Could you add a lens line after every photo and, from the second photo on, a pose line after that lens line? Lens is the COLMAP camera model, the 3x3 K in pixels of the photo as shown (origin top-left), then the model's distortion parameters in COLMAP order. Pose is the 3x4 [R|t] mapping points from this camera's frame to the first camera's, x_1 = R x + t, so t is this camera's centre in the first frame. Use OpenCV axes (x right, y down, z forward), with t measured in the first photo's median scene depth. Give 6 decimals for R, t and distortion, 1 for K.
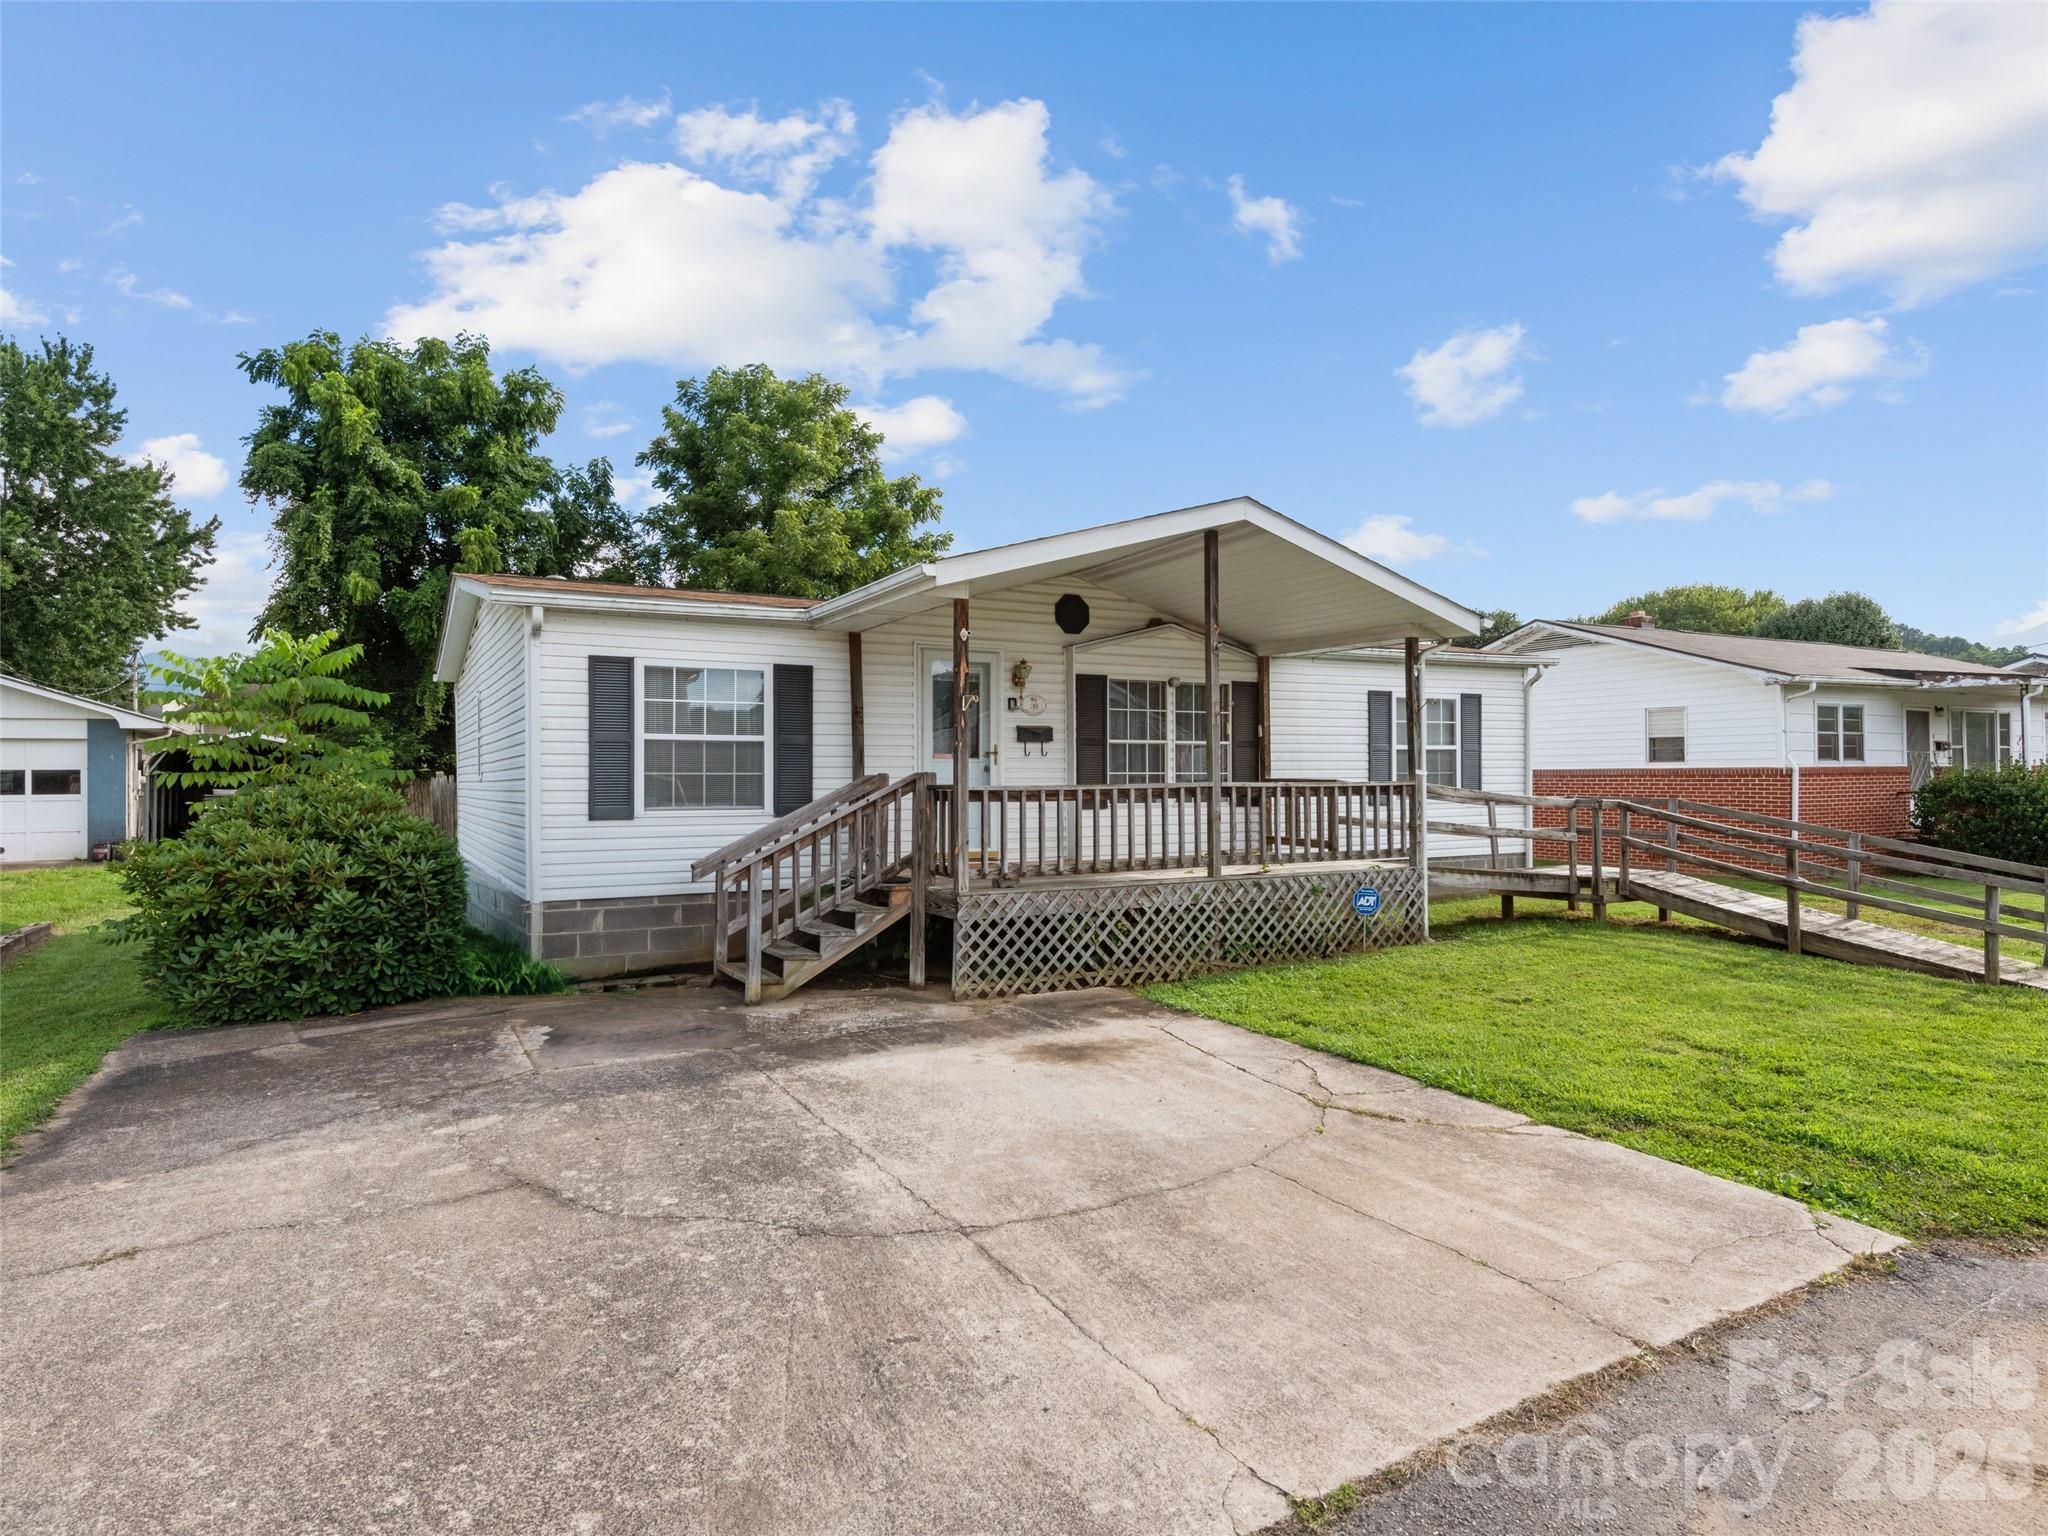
lens RADIAL K [[1119.6, 0, 979.8], [0, 1119.6, 753.4], [0, 0, 1]] dist [0.016510, -0.005326]
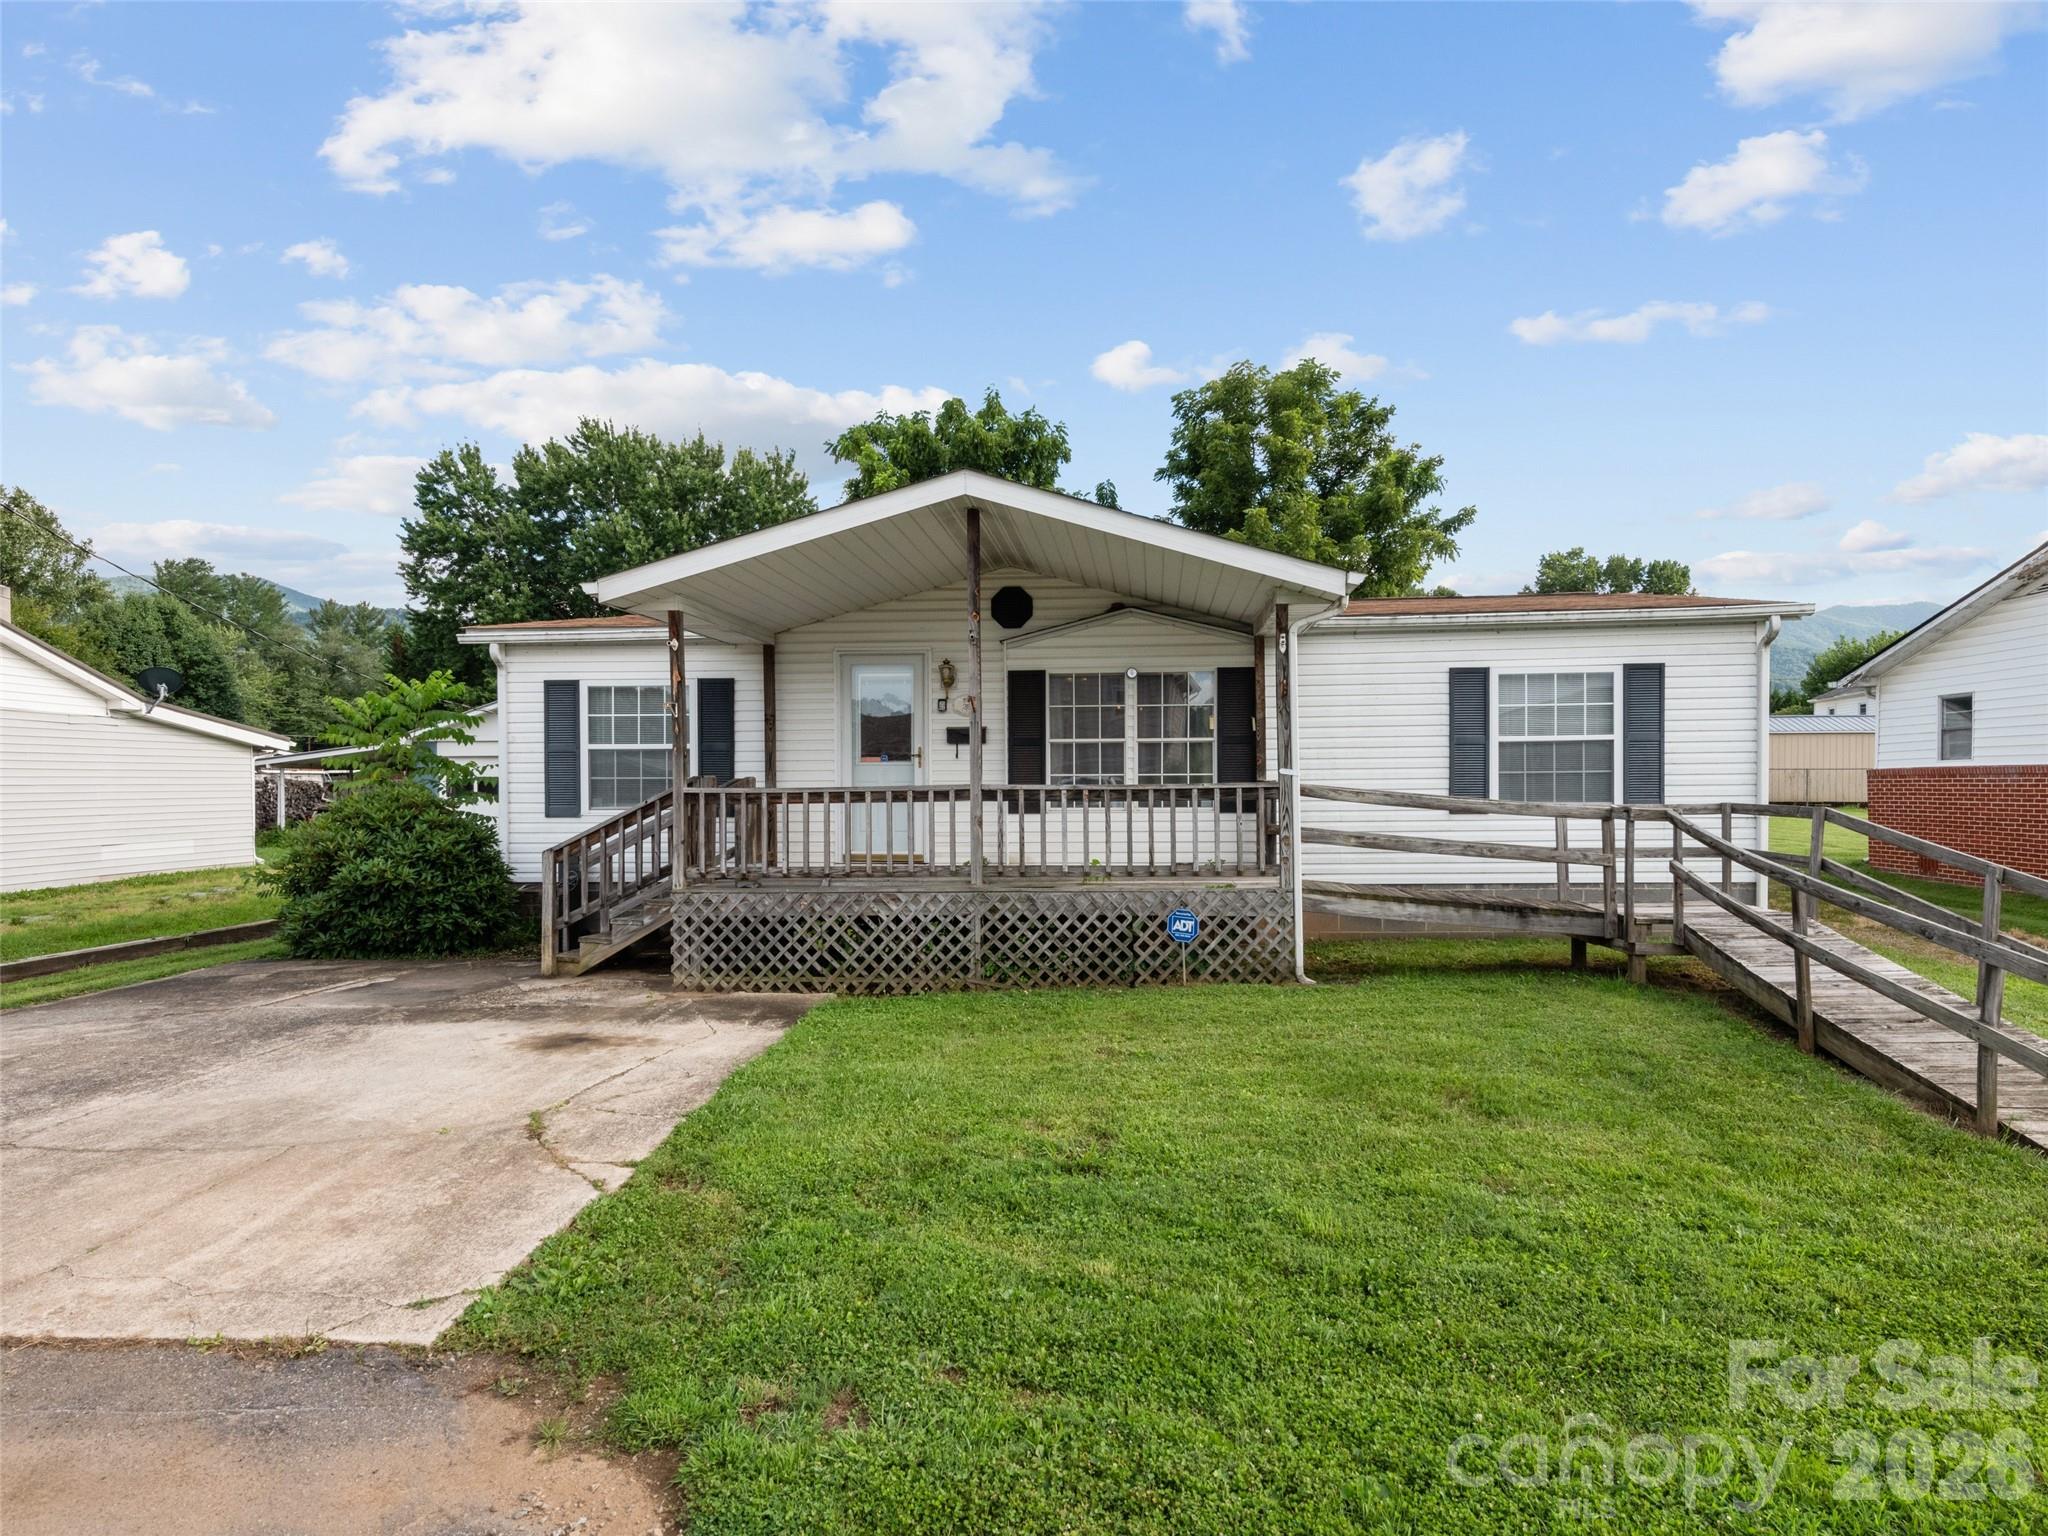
lens RADIAL K [[1119.6, 0, 1025.1], [0, 1119.6, 774.7], [0, 0, 1]] dist [0.016510, -0.005326]
pose [[0.852191, -0.006268, -0.523193, 0.727194], [0.015656, 0.999786, 0.013523, 0.005856], [0.522996, -0.019716, 0.852107, 0.239535]]
